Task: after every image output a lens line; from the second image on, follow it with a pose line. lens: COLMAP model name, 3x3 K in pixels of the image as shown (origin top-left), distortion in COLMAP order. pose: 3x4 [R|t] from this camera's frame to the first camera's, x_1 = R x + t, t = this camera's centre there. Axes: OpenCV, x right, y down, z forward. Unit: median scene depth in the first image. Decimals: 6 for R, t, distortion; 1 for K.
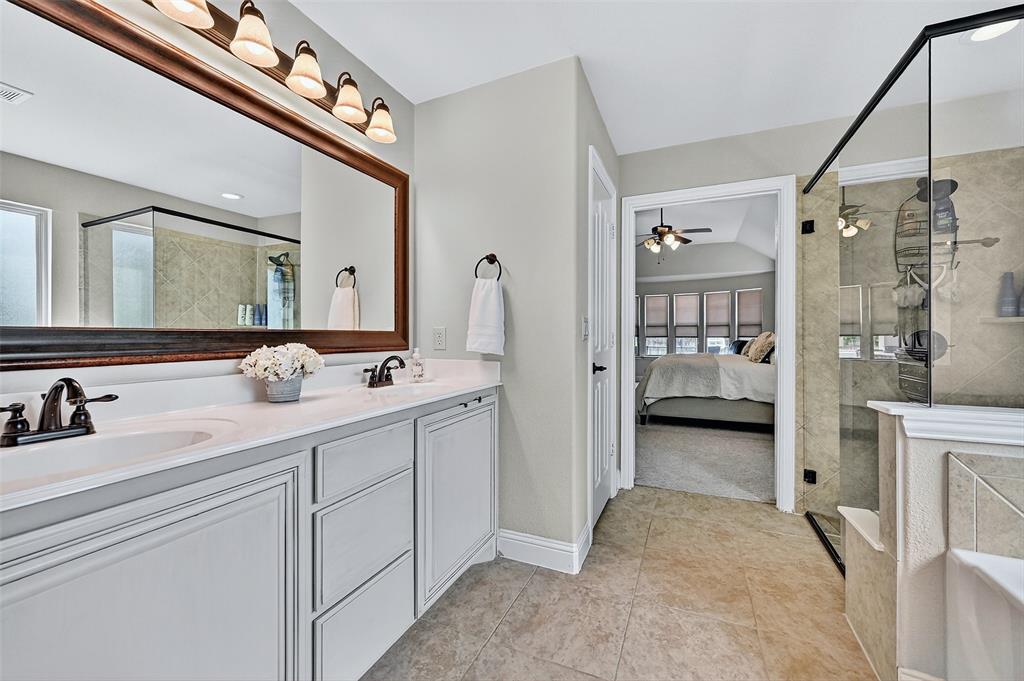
lens RADIAL K [[424.4, 0, 519.1], [0, 424.4, 331.9], [0, 0, 1]] dist [0.001775, 0.000176]
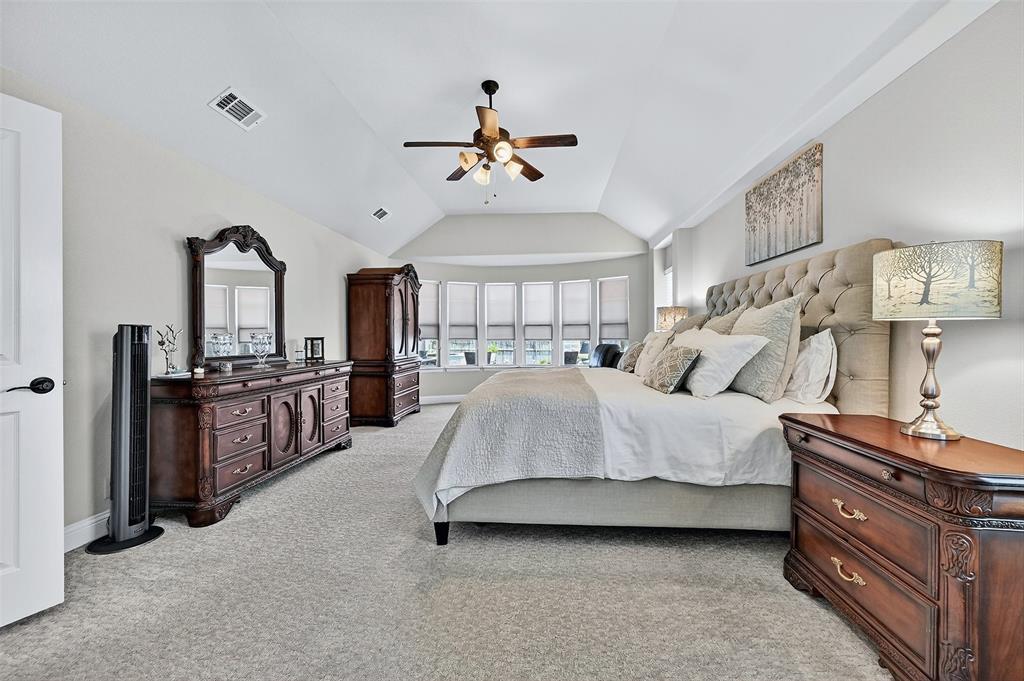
lens RADIAL K [[424.4, 0, 519.1], [0, 424.4, 331.9], [0, 0, 1]] dist [0.001775, 0.000176]
pose [[0.947451, 0.002356, 0.319892, 0.176858], [-0.000416, 0.999981, -0.006130, 0.003935], [-0.319900, 0.005675, 0.947434, 0.431681]]
